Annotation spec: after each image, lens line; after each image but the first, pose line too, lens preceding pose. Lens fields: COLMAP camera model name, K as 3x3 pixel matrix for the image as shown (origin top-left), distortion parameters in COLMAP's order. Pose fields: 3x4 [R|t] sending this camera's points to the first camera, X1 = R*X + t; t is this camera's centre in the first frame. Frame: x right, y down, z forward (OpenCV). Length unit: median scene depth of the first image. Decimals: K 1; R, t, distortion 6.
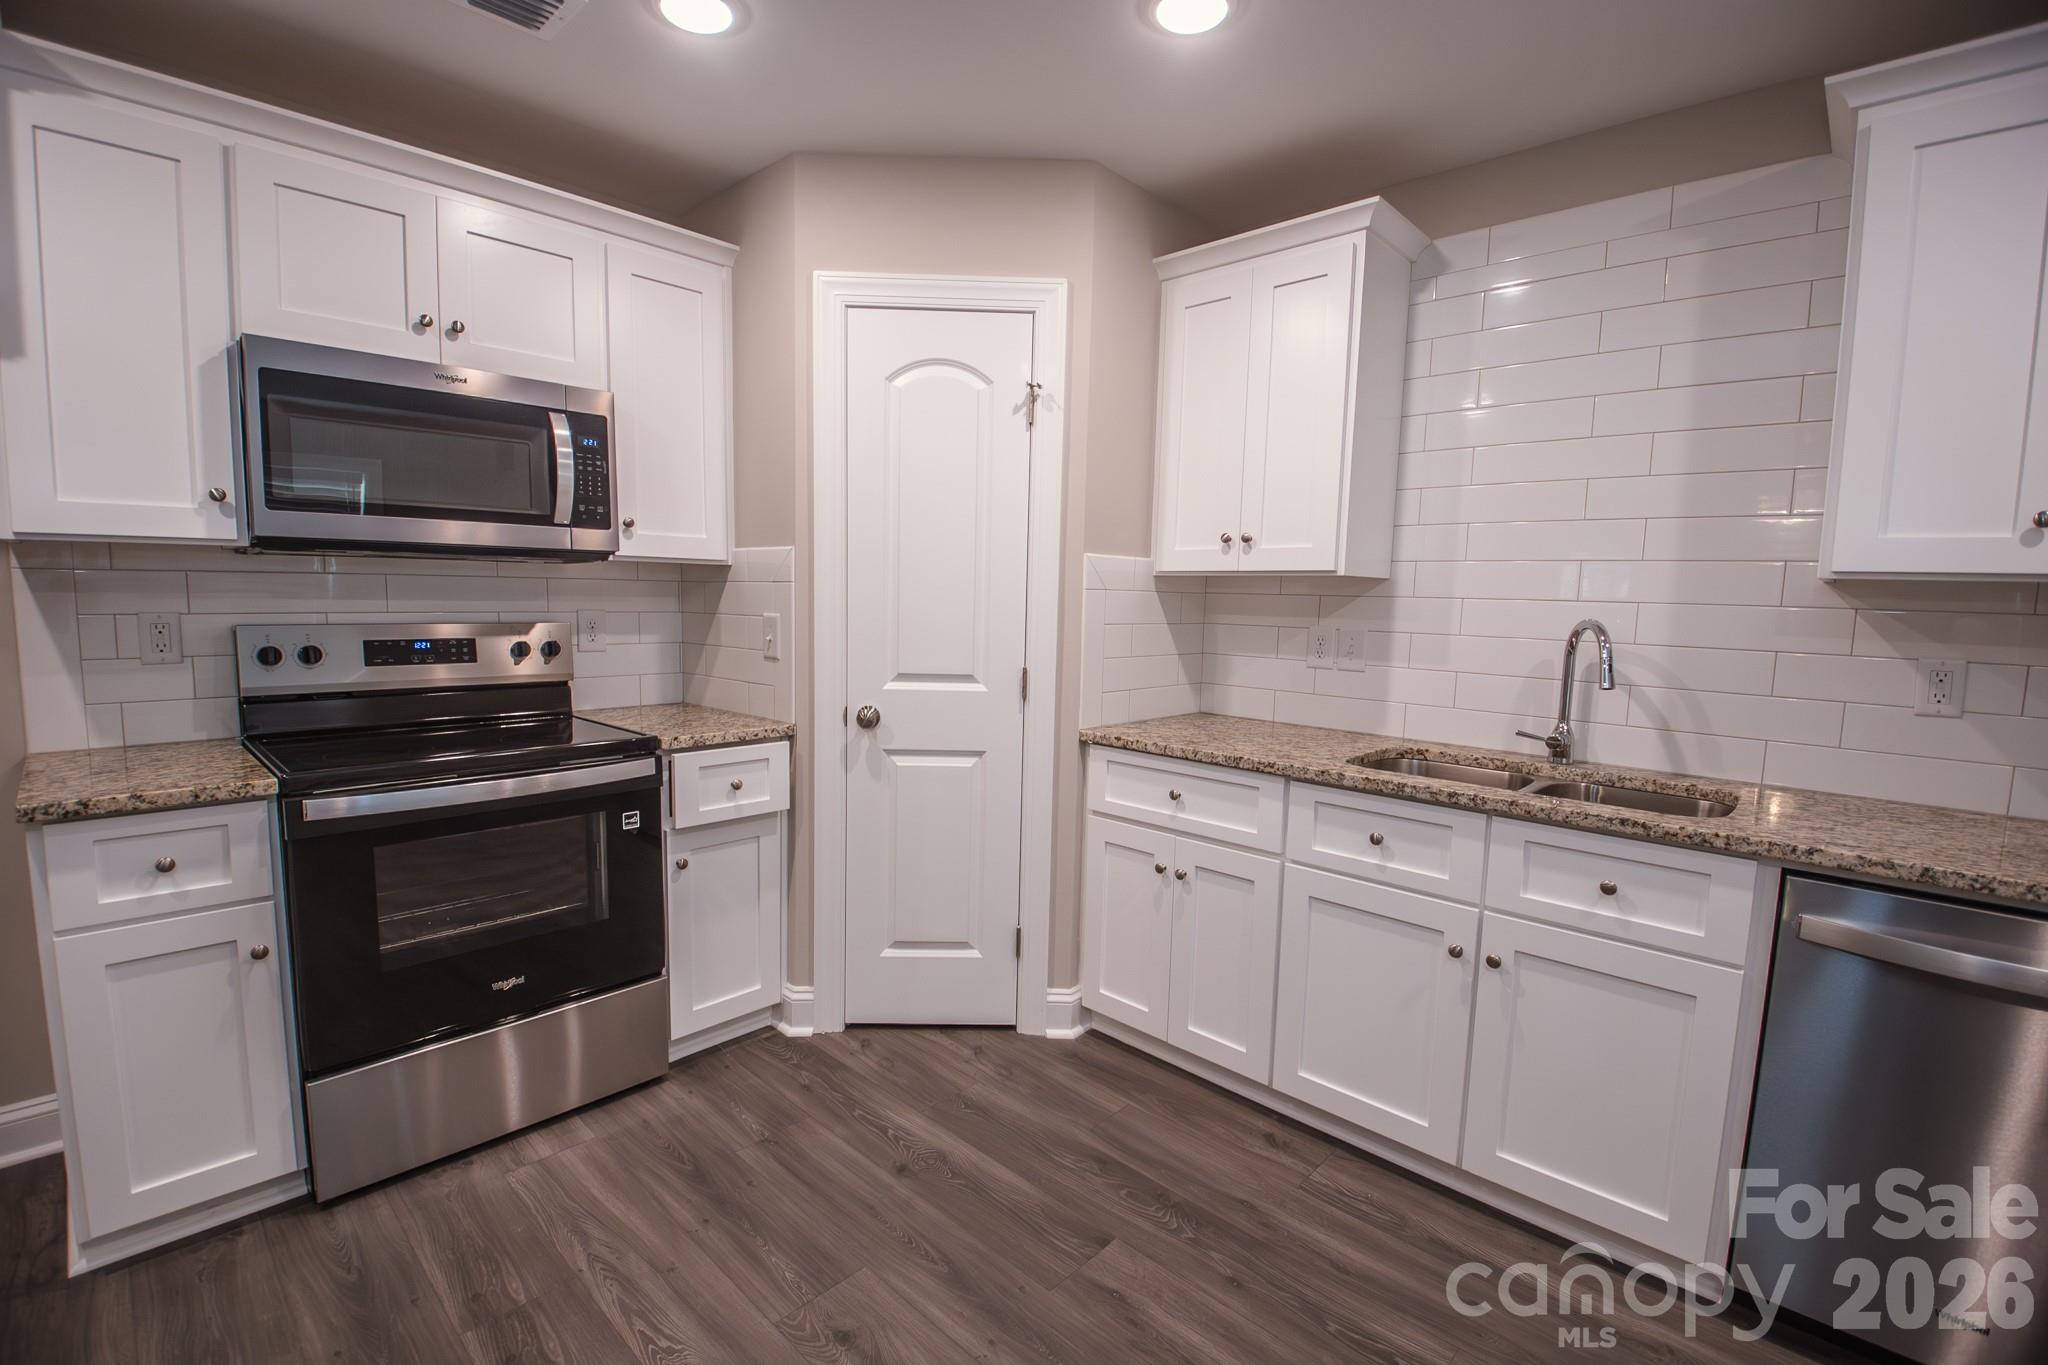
lens RADIAL K [[899.3, 0, 1013.4], [0, 899.3, 686.6], [0, 0, 1]] dist [0.014809, -0.027119]
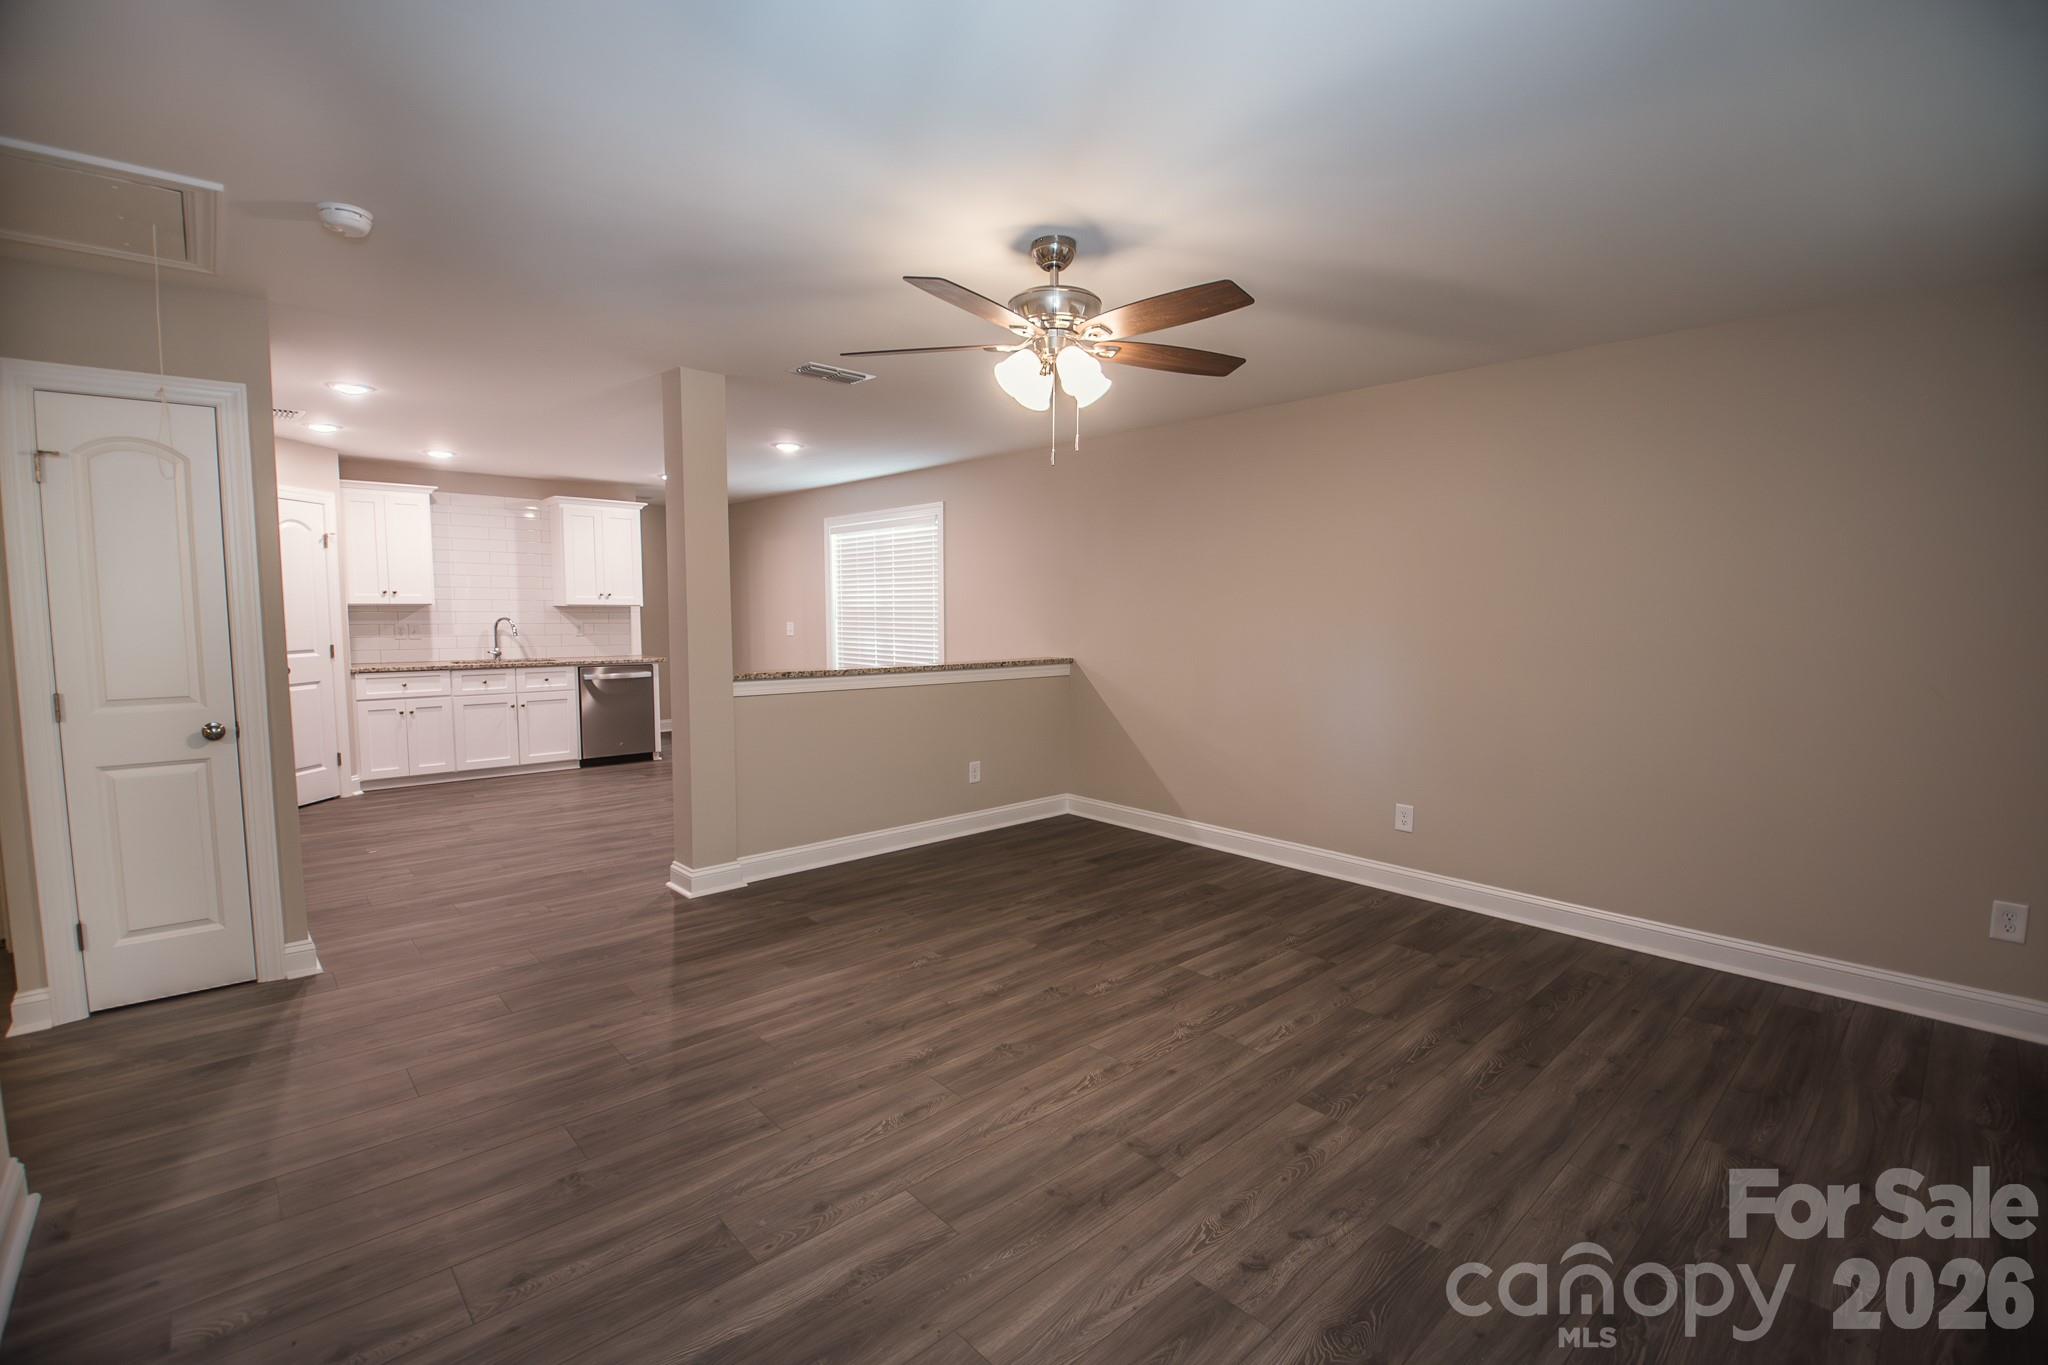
lens RADIAL K [[899.3, 0, 1013.4], [0, 899.3, 686.6], [0, 0, 1]] dist [0.014809, -0.027119]
pose [[0.070064, -0.111303, 0.991314, -2.545787], [0.101220, 0.989420, 0.103936, 0.027126], [-0.992394, 0.093059, 0.080589, -1.147568]]
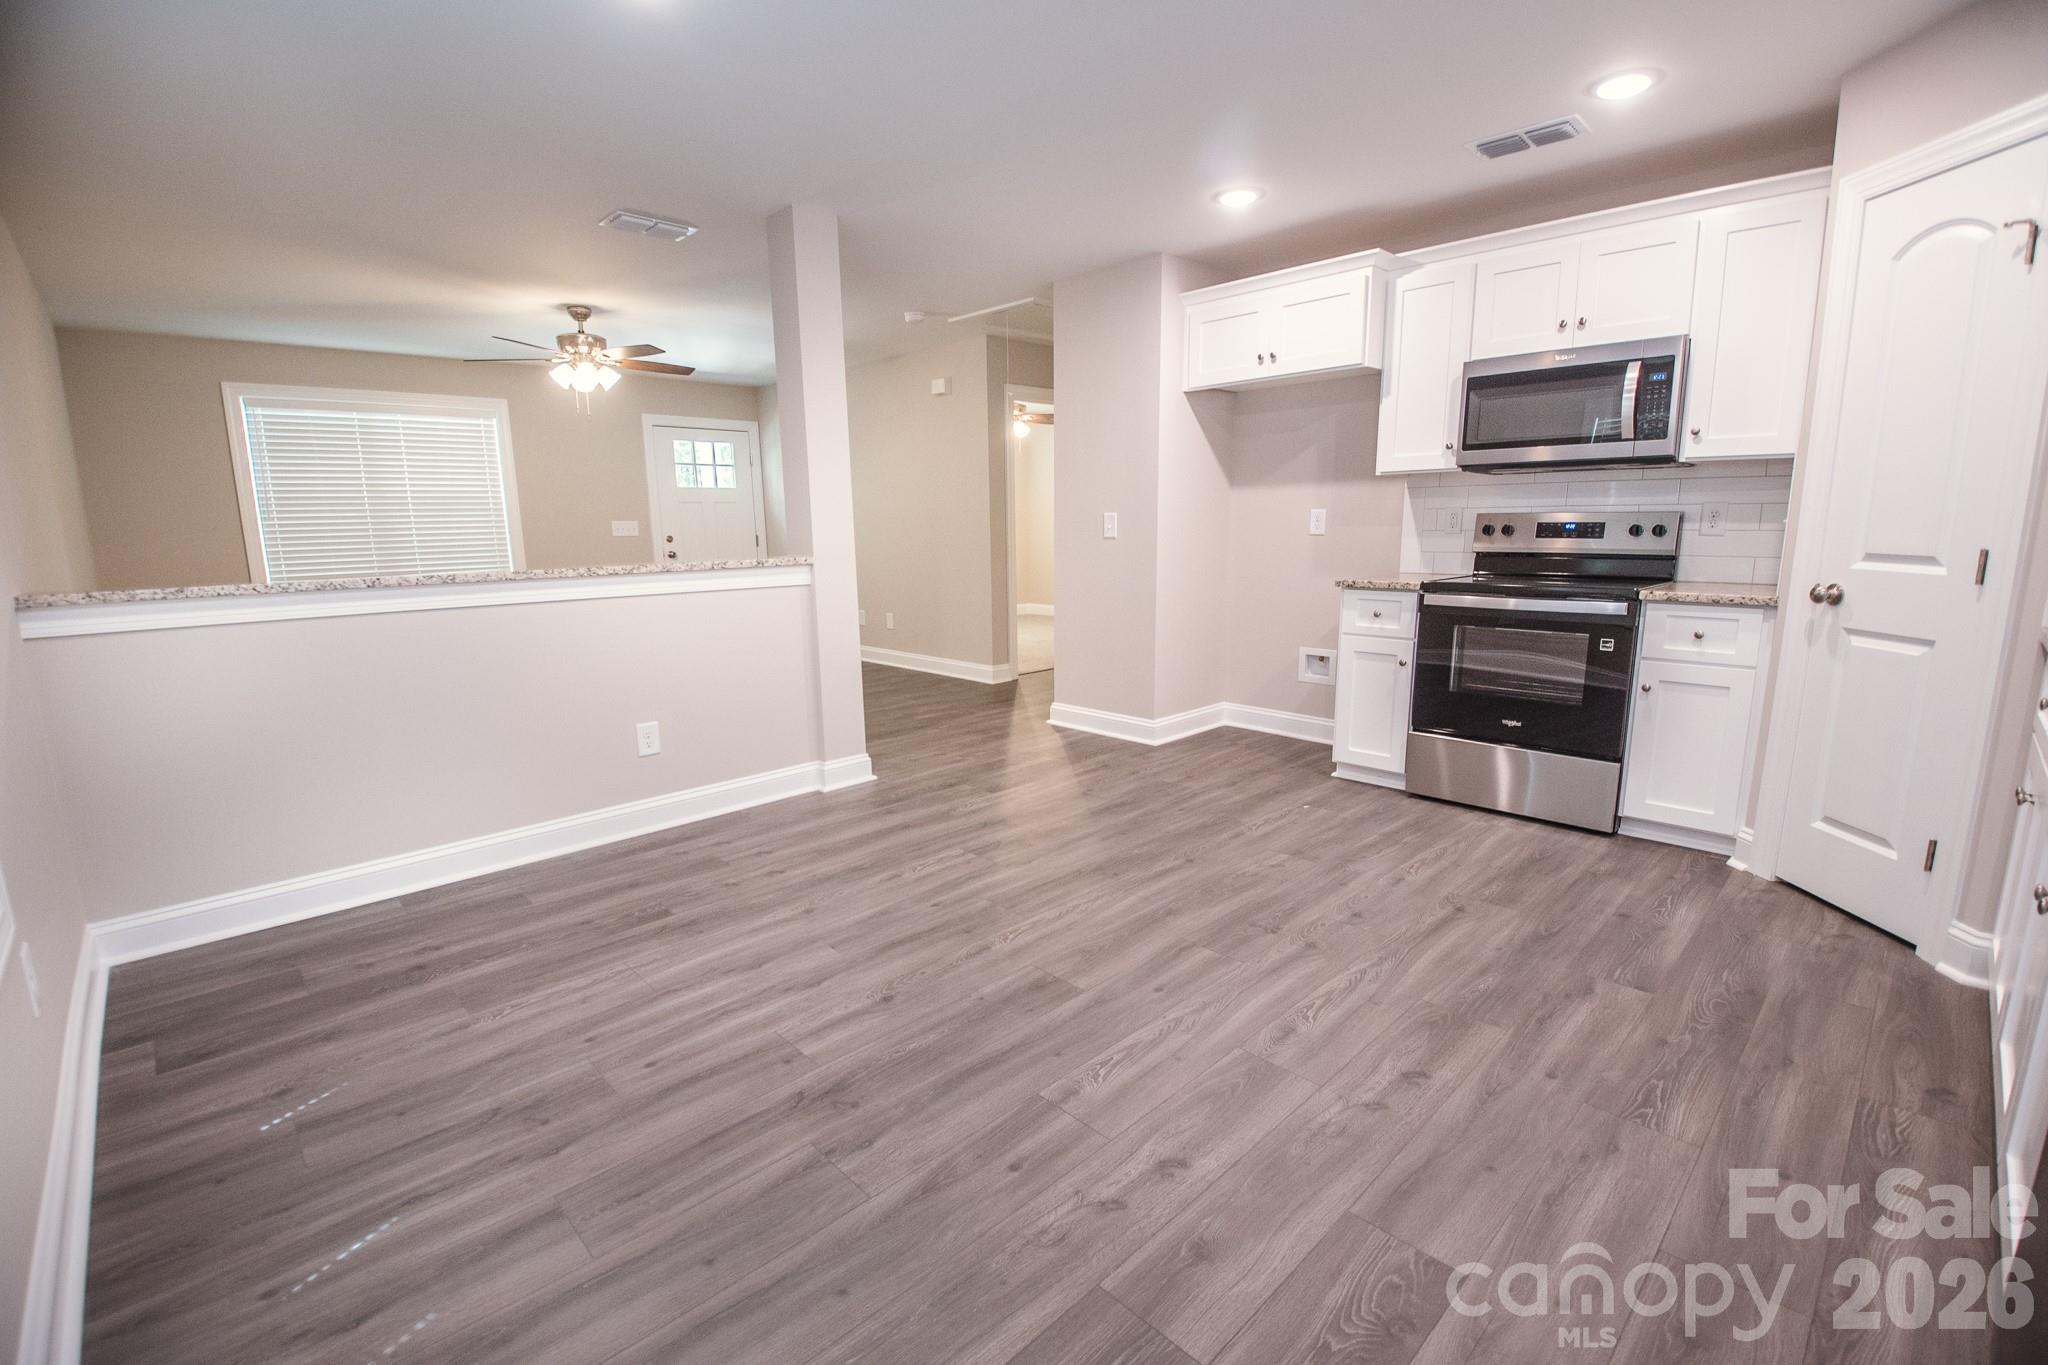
lens RADIAL K [[902.6, 0, 1026.6], [0, 902.6, 689.9], [0, 0, 1]] dist [0.021444, -0.027647]
pose [[-0.032014, 0.164473, -0.985862, 1.018199], [-0.092150, 0.981681, 0.166767, 0.059908], [0.995230, 0.096186, -0.016272, 0.101375]]
